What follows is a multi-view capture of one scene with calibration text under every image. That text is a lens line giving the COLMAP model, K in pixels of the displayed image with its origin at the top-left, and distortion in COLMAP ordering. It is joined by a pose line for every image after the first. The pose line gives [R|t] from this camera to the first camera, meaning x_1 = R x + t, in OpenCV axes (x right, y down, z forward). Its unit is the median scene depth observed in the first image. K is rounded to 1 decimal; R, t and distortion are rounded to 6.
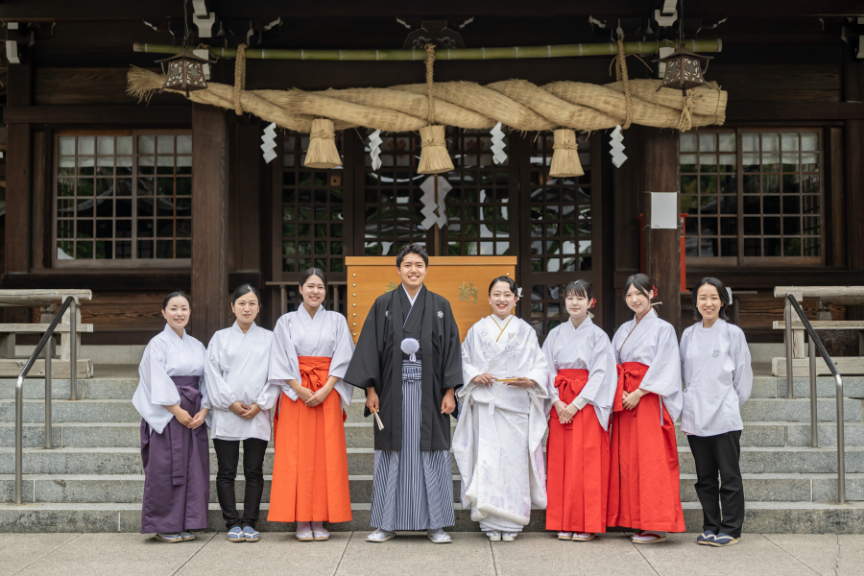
lens RADIAL K [[1215.4, 0, 432.0], [0, 1215.4, 288.0], [0, 0, 1]] dist [-0.020936, 0.008275]
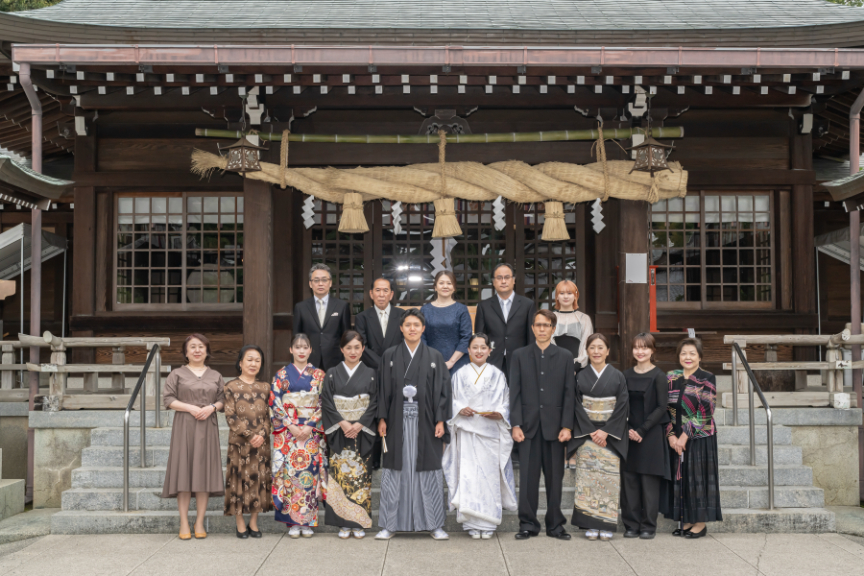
lens RADIAL K [[1215.4, 0, 432.0], [0, 1215.4, 288.0], [0, 0, 1]] dist [-0.020936, 0.008275]
pose [[0.999927, 0.000349, 0.012050, -0.026417], [-0.000202, 0.999926, -0.012151, -0.029684], [-0.012053, 0.012148, 0.999854, -0.204298]]
